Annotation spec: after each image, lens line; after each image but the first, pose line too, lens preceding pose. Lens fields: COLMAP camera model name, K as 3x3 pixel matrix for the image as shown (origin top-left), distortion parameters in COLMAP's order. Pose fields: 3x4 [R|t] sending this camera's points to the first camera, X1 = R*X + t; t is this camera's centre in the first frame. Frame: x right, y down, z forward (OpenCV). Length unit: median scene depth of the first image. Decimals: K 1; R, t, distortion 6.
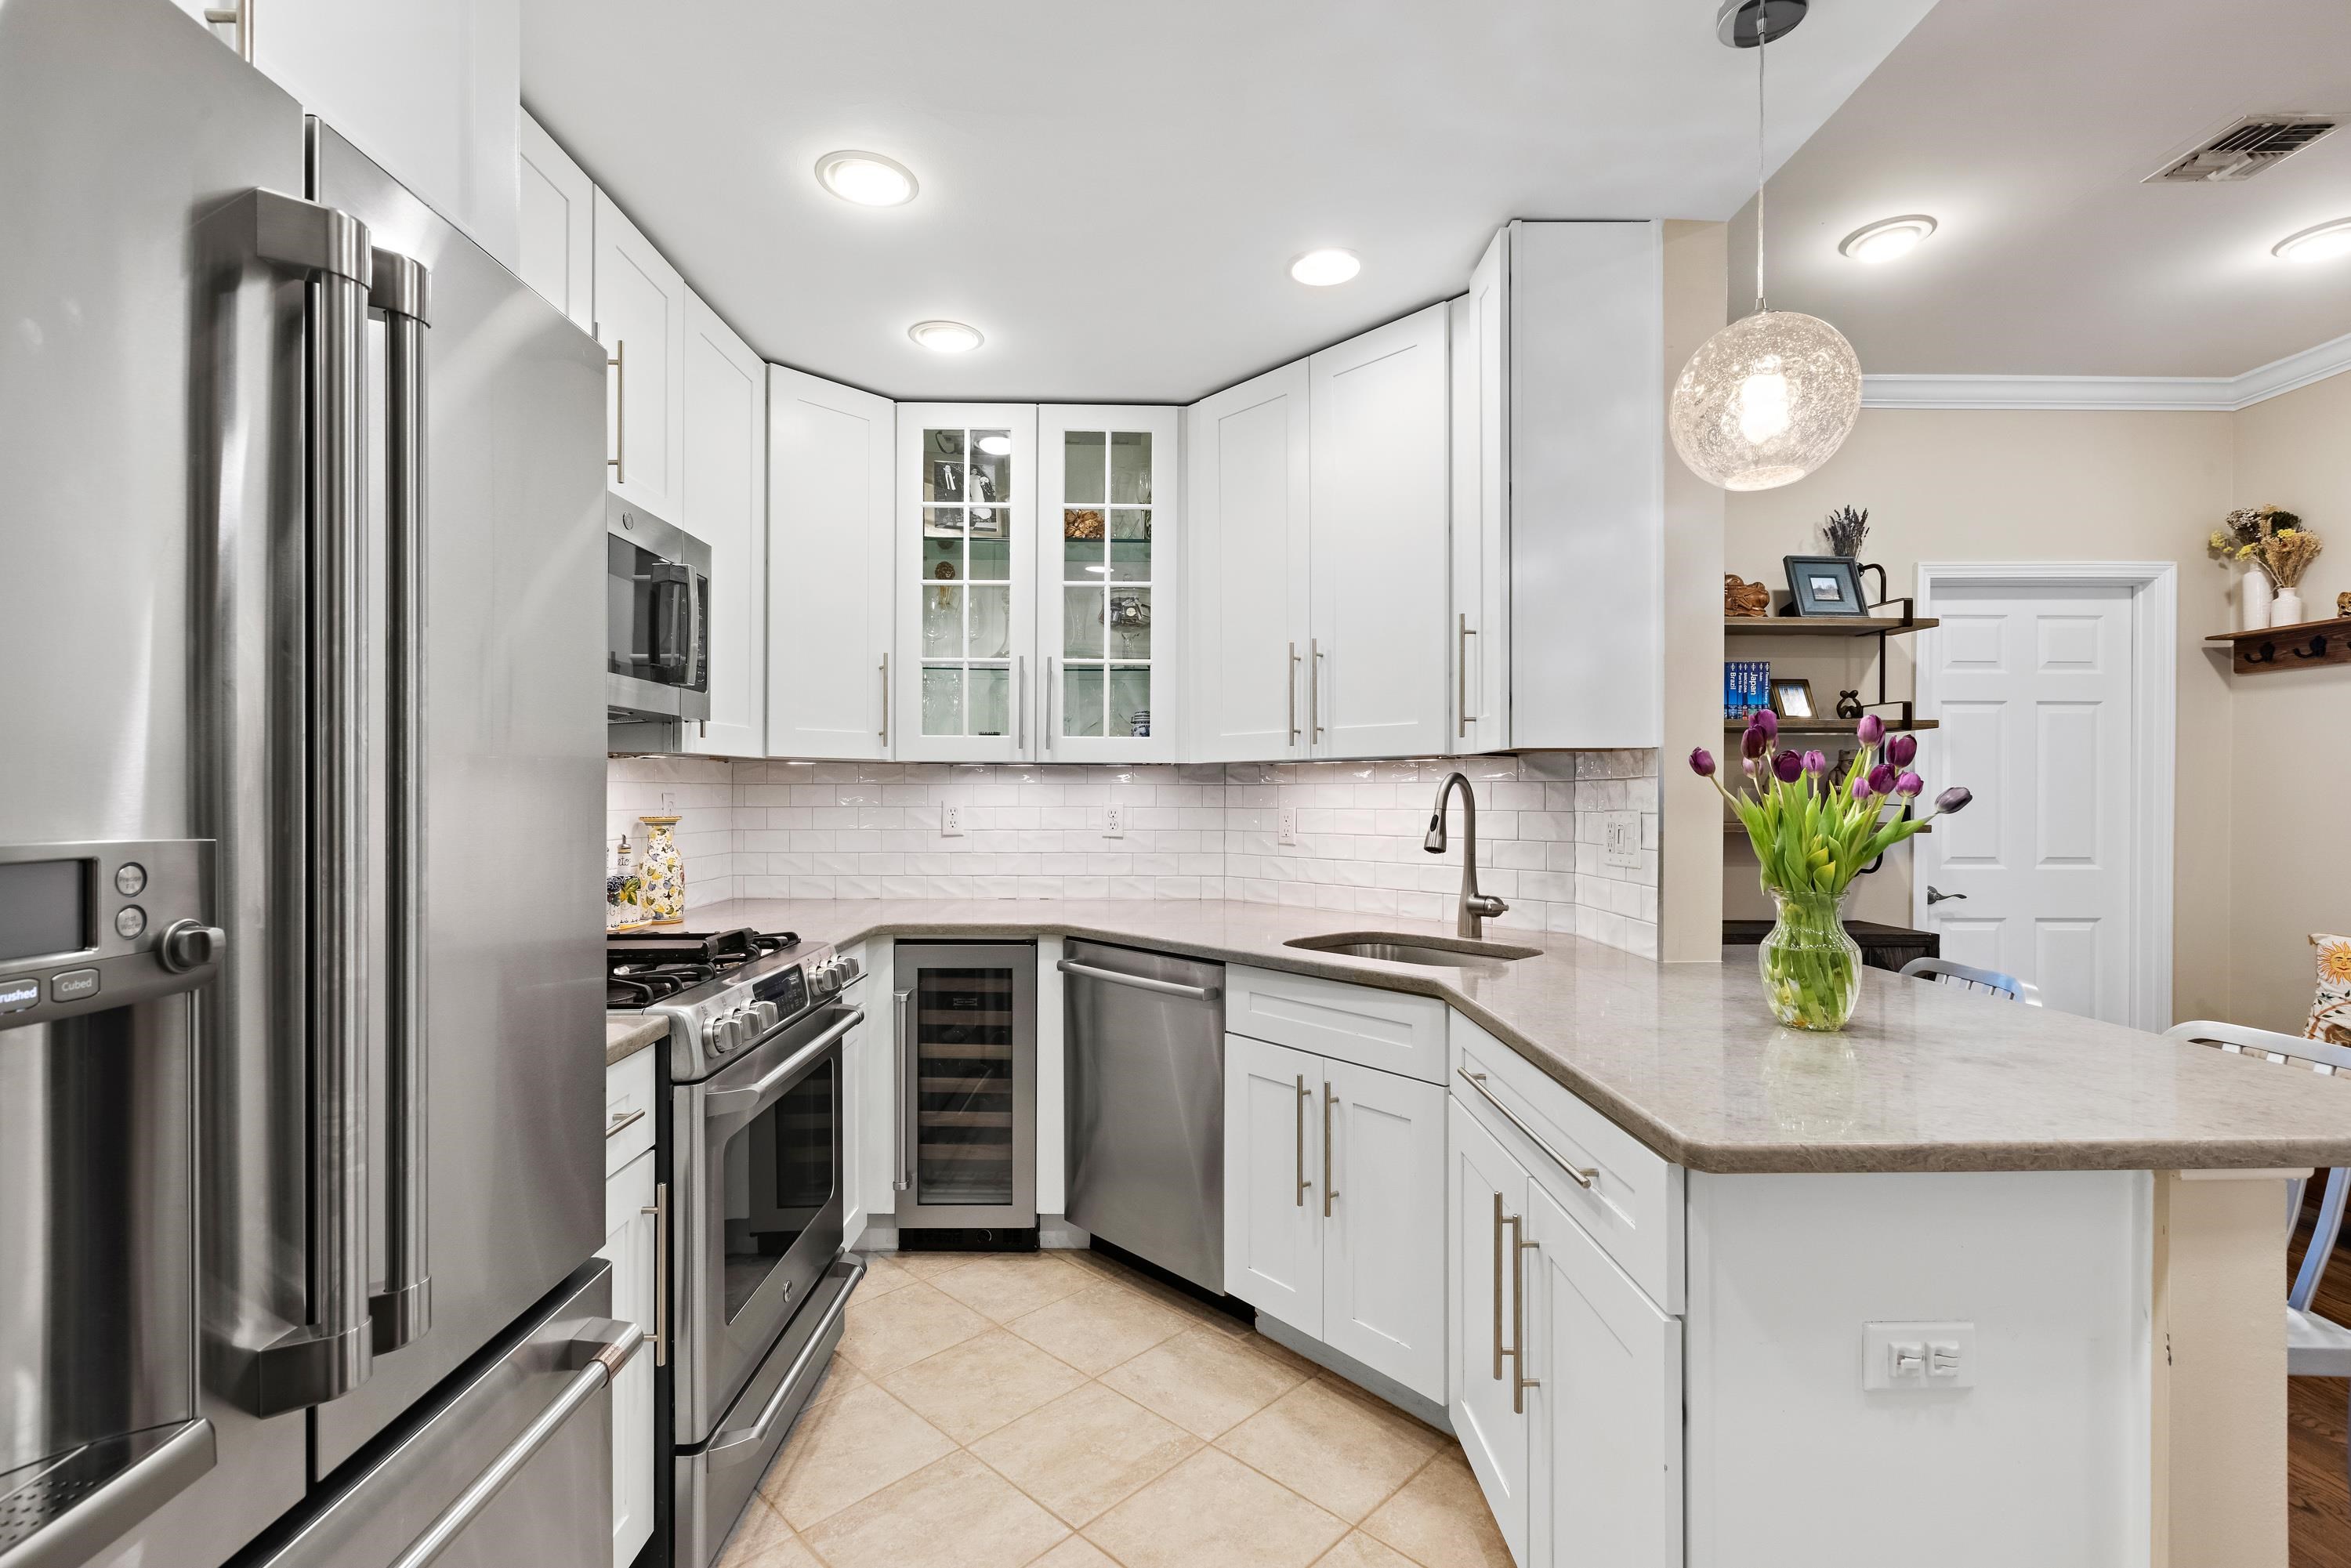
lens RADIAL K [[1062.0, 0, 1179.6], [0, 1062.0, 790.5], [0, 0, 1]] dist [0.003045, -0.001343]
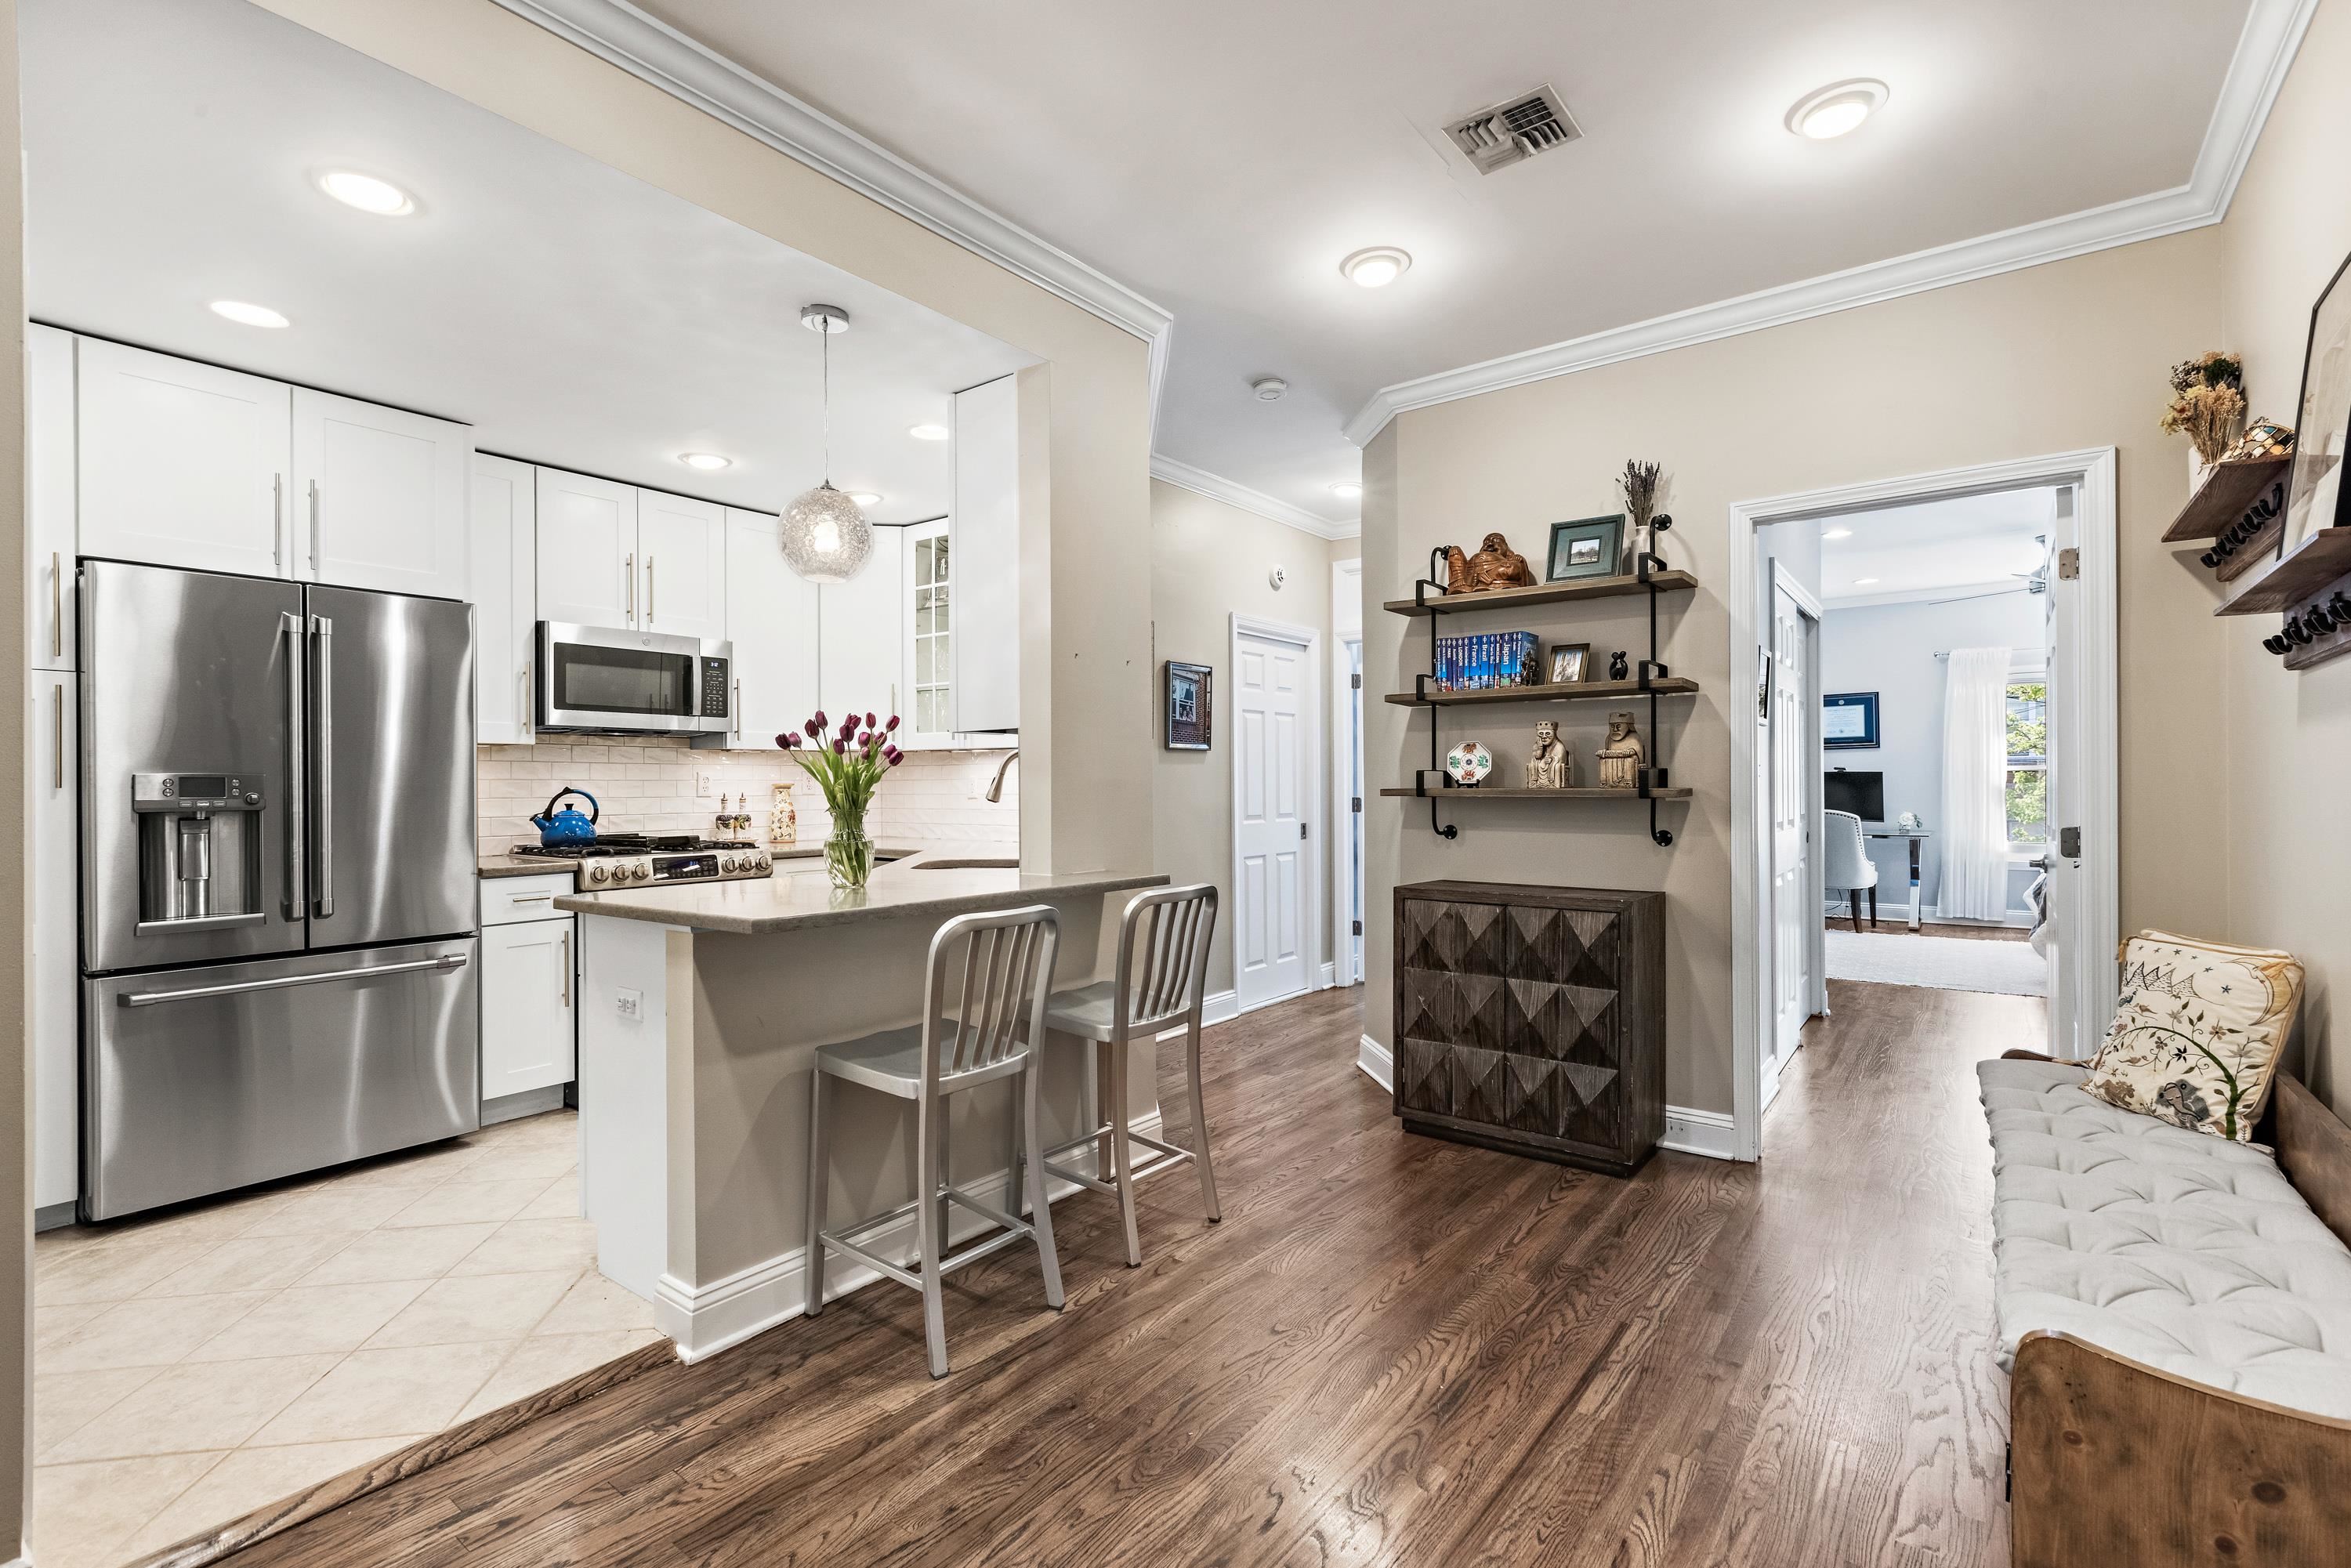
lens RADIAL K [[1062.0, 0, 1172.0], [0, 1062.0, 783.4], [0, 0, 1]] dist [0.003045, -0.001343]
pose [[0.787465, -0.006821, -0.616321, 1.037598], [0.009071, 0.999959, 0.000523, 0.025235], [0.616292, -0.006003, 0.787495, -0.019492]]
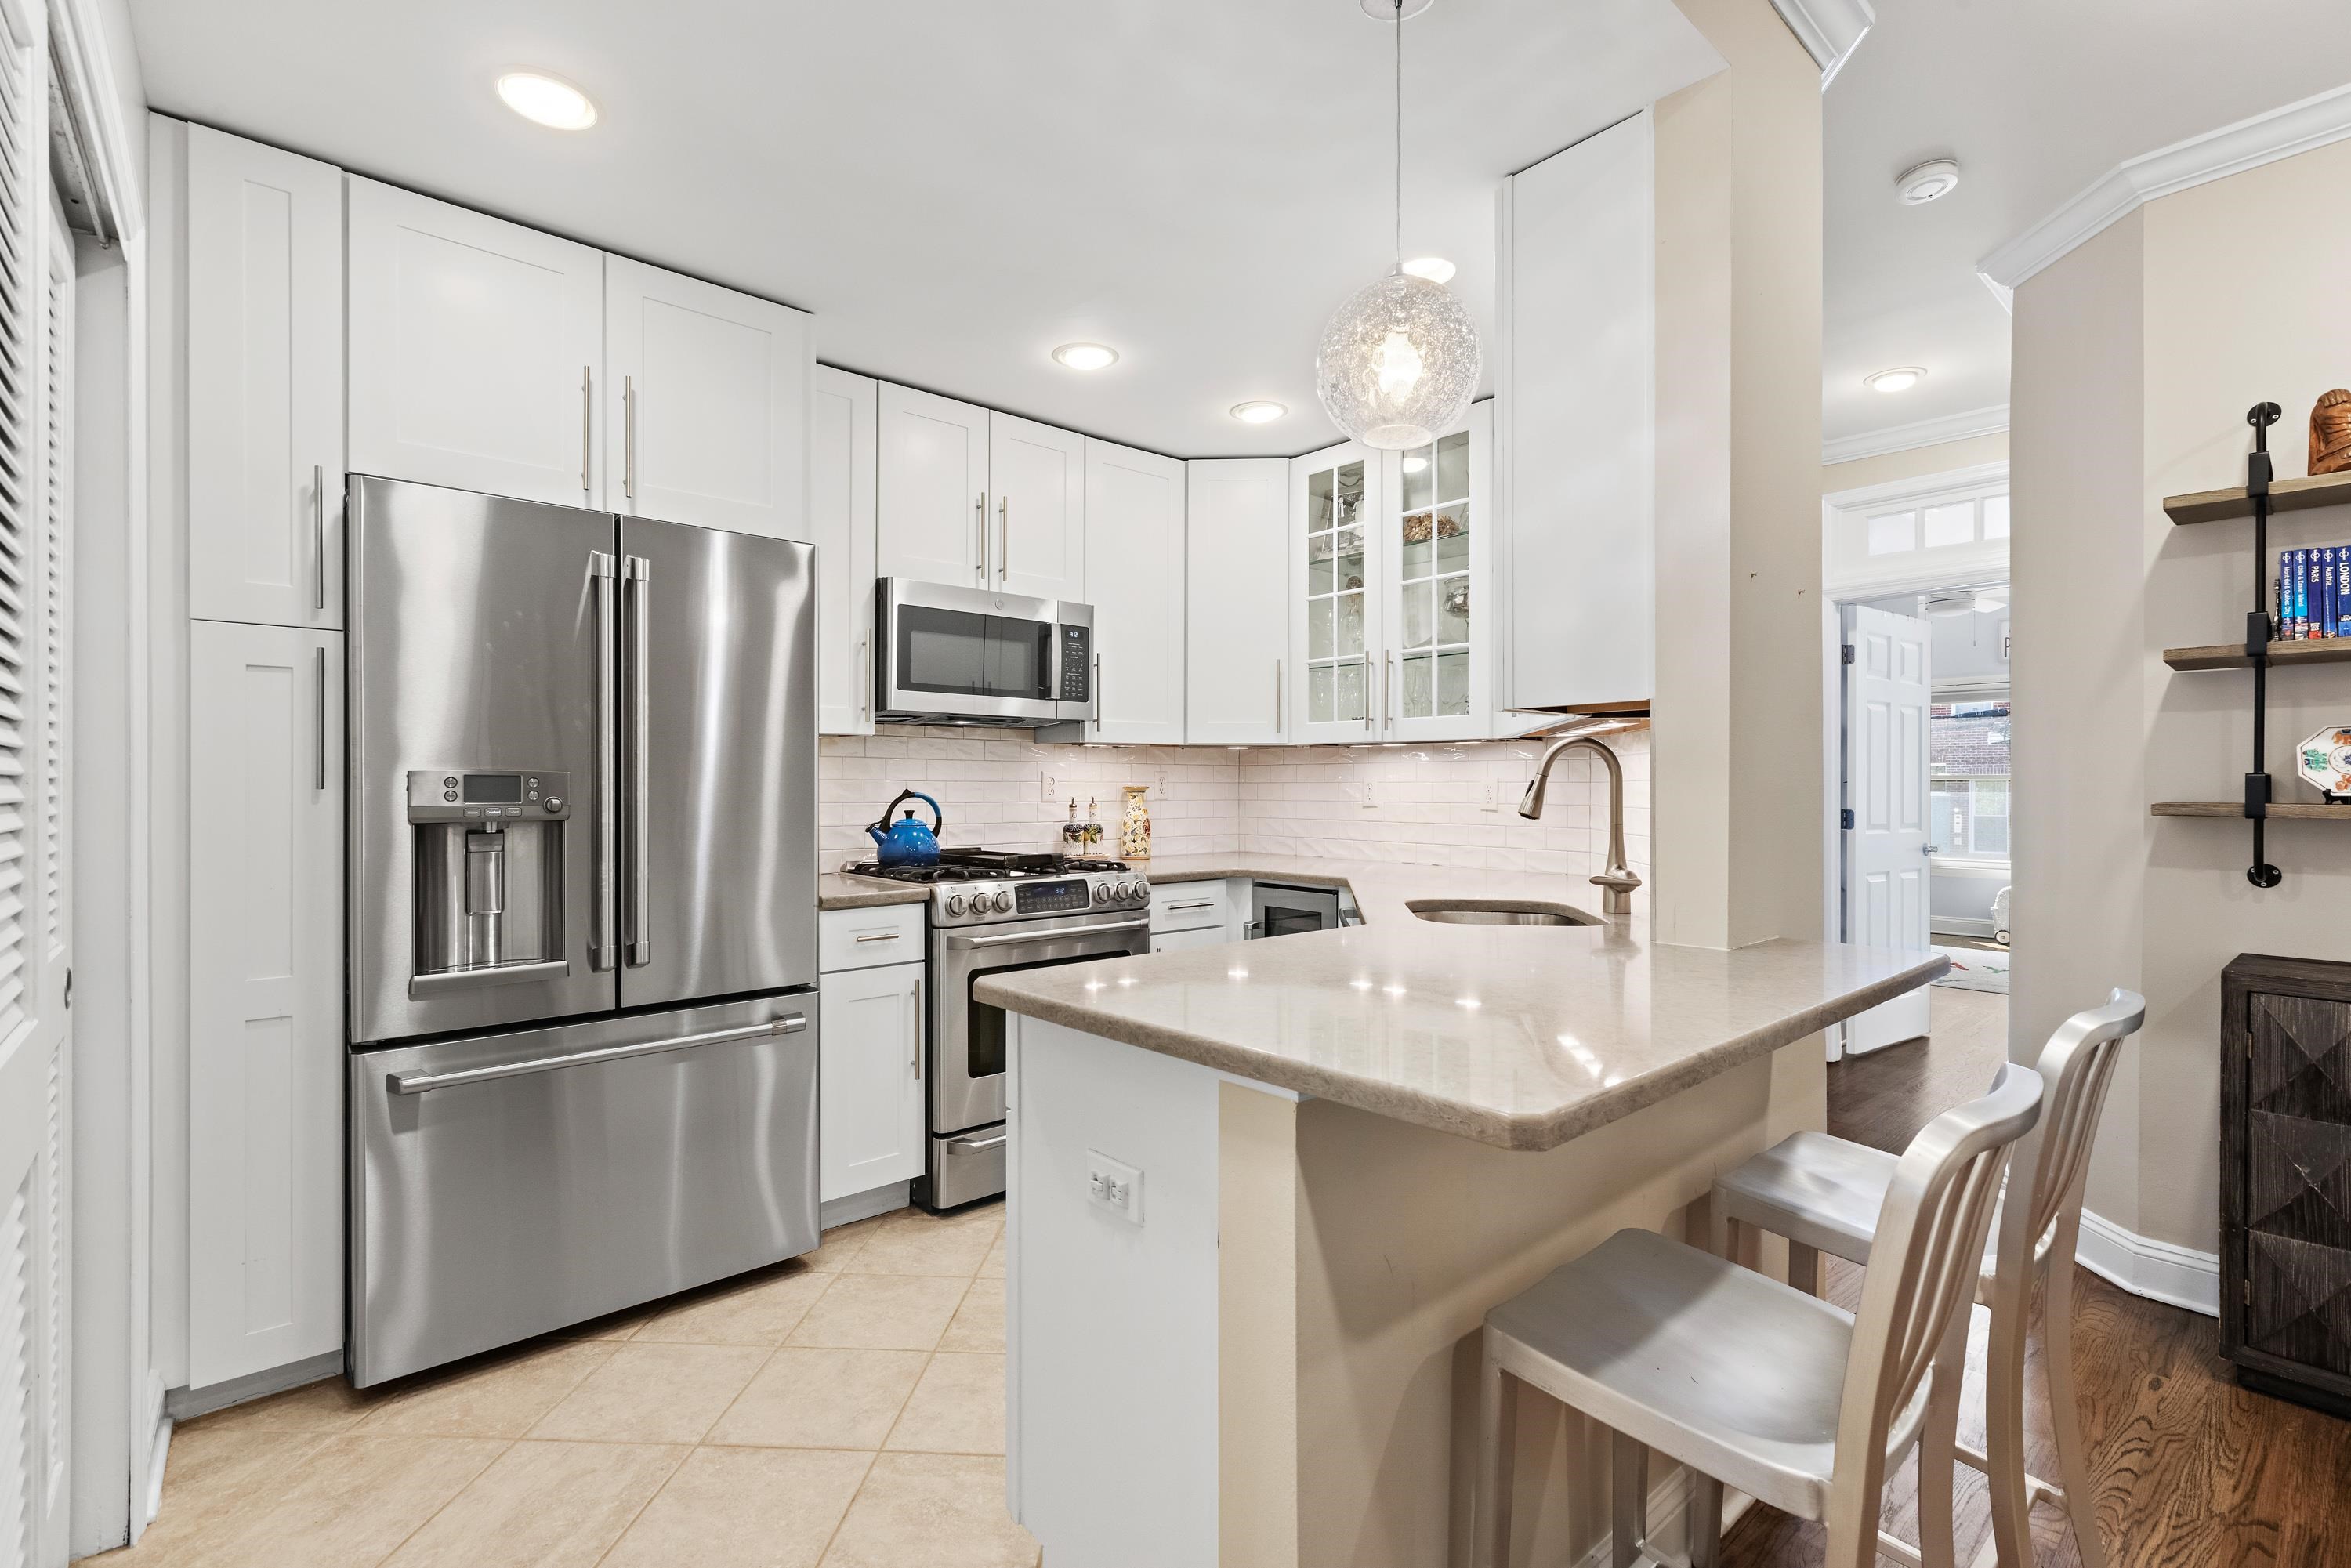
lens RADIAL K [[1062.0, 0, 1173.9], [0, 1062.0, 786.0], [0, 0, 1]] dist [0.003045, -0.001343]
pose [[0.643479, -0.001189, -0.765463, 0.600434], [0.002296, 0.999997, 0.000377, 0.020214], [0.765460, -0.002000, 0.643480, 0.085053]]
